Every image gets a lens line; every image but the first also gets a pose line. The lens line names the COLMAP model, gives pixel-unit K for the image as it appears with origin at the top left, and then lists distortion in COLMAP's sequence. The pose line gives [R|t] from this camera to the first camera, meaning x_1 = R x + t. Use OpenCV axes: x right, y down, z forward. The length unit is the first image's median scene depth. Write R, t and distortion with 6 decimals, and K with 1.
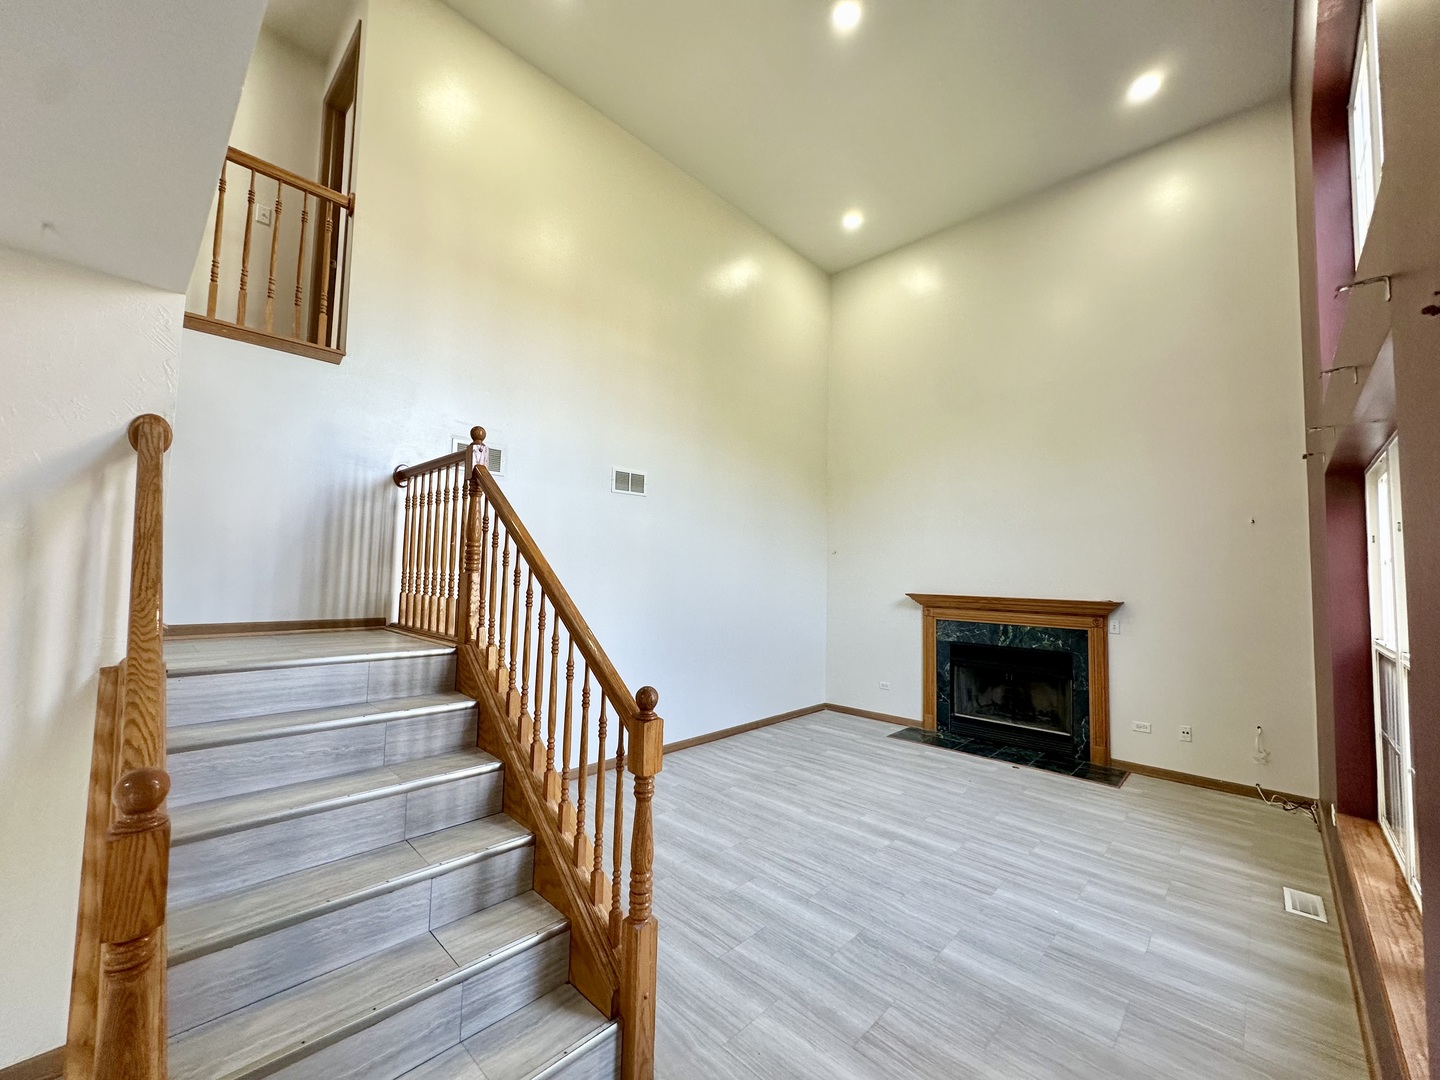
lens RADIAL K [[577.0, 0, 720.0], [0, 577.0, 540.0], [0, 0, 1]] dist [-0.002115, 0.000642]
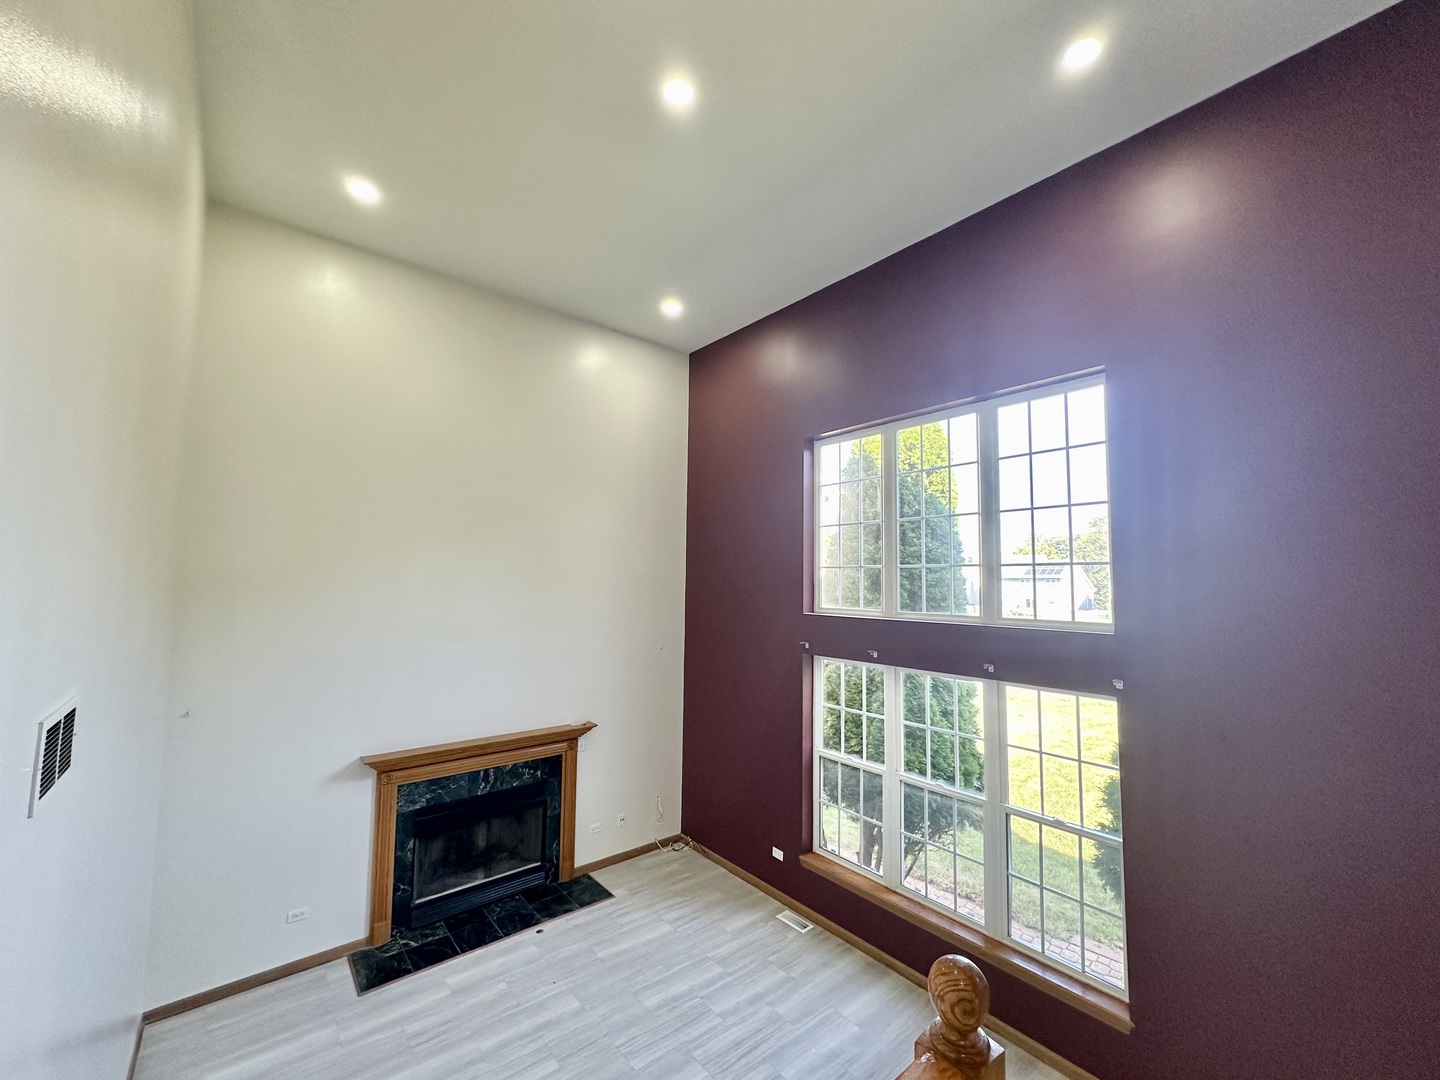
lens RADIAL K [[577.0, 0, 720.0], [0, 577.0, 540.0], [0, 0, 1]] dist [-0.002115, 0.000642]
pose [[0.115300, 0.051324, 0.992004, -0.404216], [-0.068274, 0.996712, -0.043632, -0.212439], [-0.990982, -0.062698, 0.118425, 0.630528]]
